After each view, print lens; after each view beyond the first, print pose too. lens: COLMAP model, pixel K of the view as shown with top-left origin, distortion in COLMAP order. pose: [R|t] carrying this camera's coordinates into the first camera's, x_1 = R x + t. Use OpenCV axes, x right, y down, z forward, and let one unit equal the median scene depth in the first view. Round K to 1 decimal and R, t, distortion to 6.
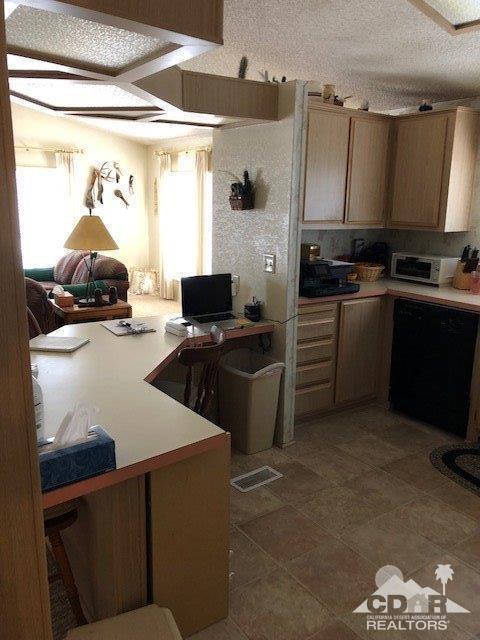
lens RADIAL K [[528.8, 0, 240.5], [0, 528.8, 312.3], [0, 0, 1]] dist [0.011584, -0.025500]
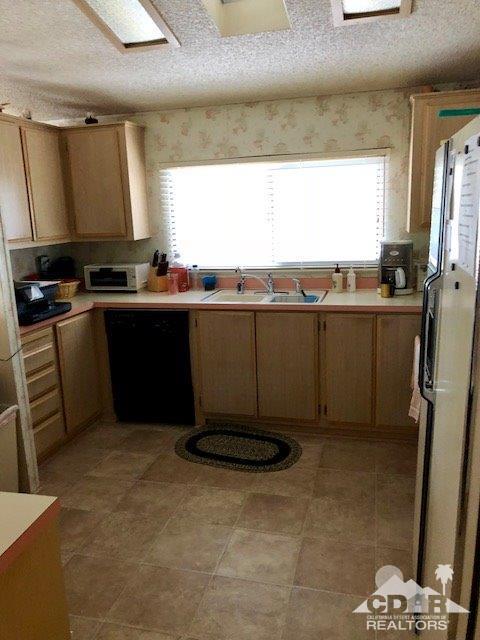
lens RADIAL K [[528.8, 0, 240.5], [0, 528.8, 312.3], [0, 0, 1]] dist [0.011584, -0.025500]
pose [[0.754018, -0.175134, 0.633076, -0.145119], [0.186864, 0.981170, 0.048869, -0.023898], [-0.629713, 0.081451, 0.772546, 0.071799]]
